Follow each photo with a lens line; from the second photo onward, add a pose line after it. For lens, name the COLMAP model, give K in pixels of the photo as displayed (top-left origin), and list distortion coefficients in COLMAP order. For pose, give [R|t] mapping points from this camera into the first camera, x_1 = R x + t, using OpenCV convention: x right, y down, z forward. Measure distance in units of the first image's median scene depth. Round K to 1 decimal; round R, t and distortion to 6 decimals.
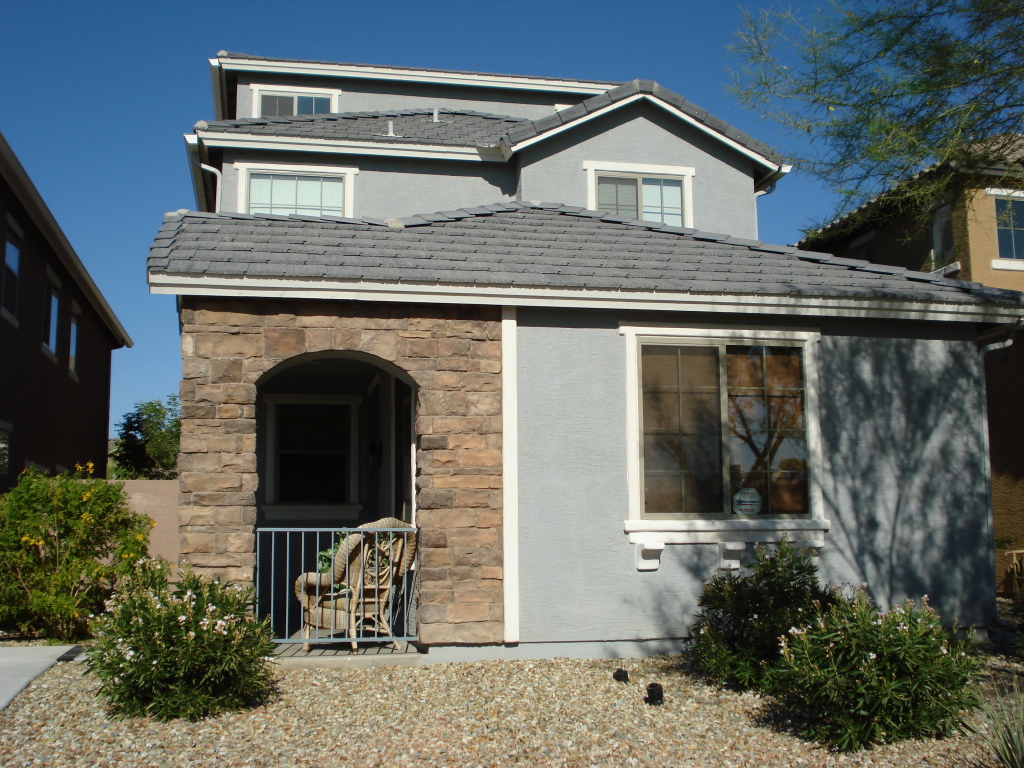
lens RADIAL K [[1166.8, 0, 511.3], [0, 1166.8, 394.8], [0, 0, 1]] dist [-0.075674, -0.052621]
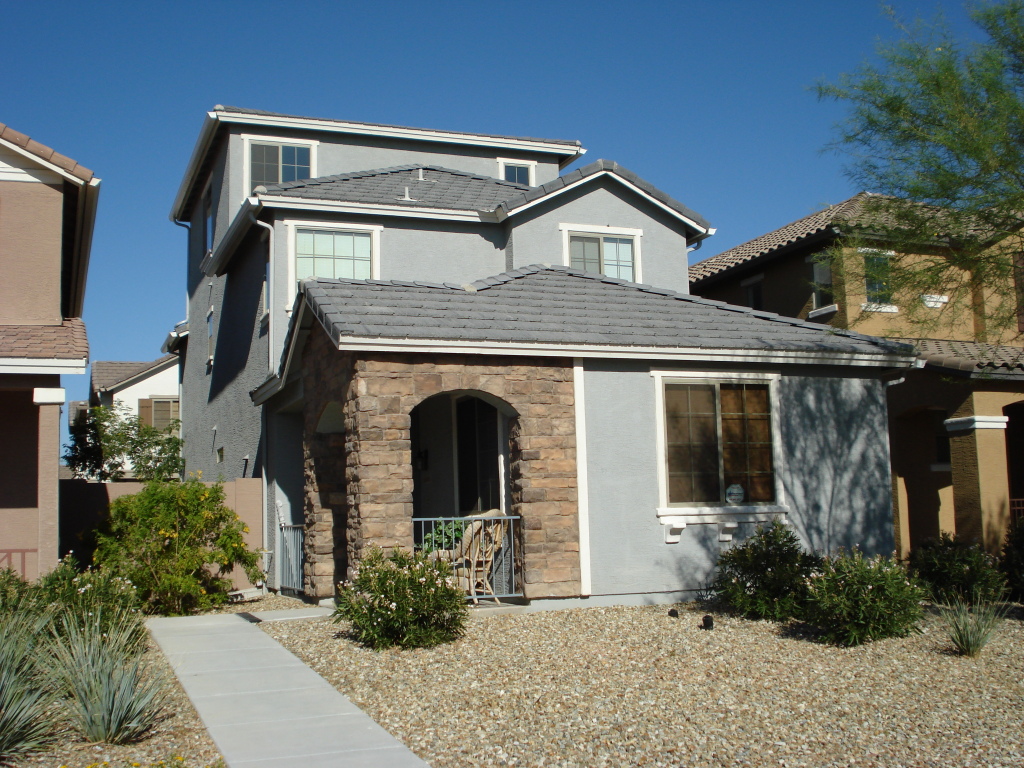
lens RADIAL K [[1166.8, 0, 511.3], [0, 1166.8, 394.8], [0, 0, 1]] dist [-0.075674, -0.052621]
pose [[0.985215, -0.000762, 0.171319, -0.314466], [-0.001166, 0.999937, 0.011153, -0.045041], [-0.171317, -0.011188, 0.985152, -0.360307]]
